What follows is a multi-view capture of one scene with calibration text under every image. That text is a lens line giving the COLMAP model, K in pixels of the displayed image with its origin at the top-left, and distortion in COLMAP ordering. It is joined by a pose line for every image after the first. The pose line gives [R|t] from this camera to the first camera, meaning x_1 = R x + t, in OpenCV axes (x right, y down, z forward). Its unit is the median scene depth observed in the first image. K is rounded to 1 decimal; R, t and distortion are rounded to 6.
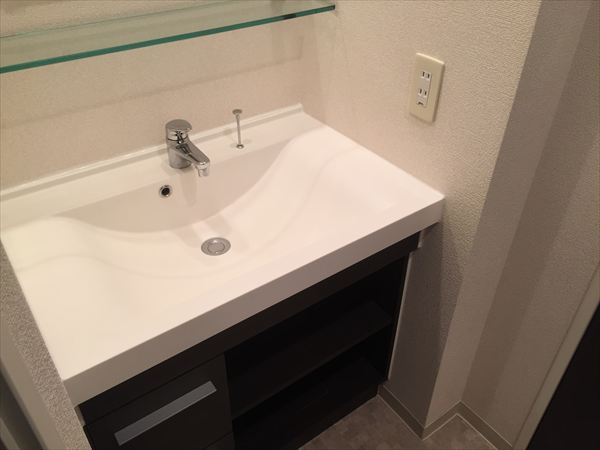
lens RADIAL K [[506.0, 0, 300.0], [0, 506.0, 225.0], [0, 0, 1]] dist [0.034386, -0.003566]
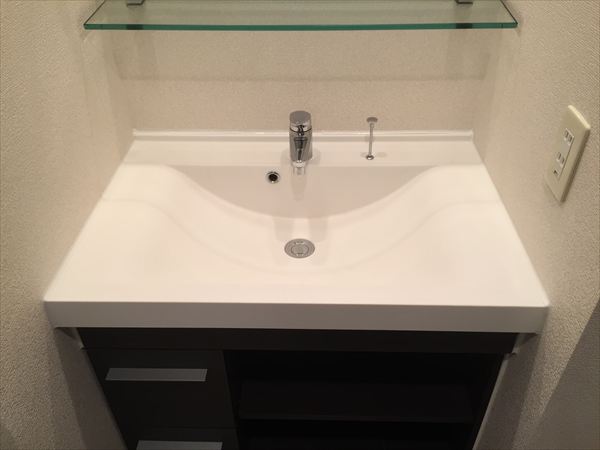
lens RADIAL K [[510.2, 0, 300.0], [0, 510.2, 225.0], [0, 0, 1]] dist [0.054308, -0.005319]
pose [[0.795042, 0.360460, -0.487829, 0.287936], [-0.351397, 0.929266, 0.113949, -0.108169], [0.494397, 0.080828, 0.865470, 0.159574]]
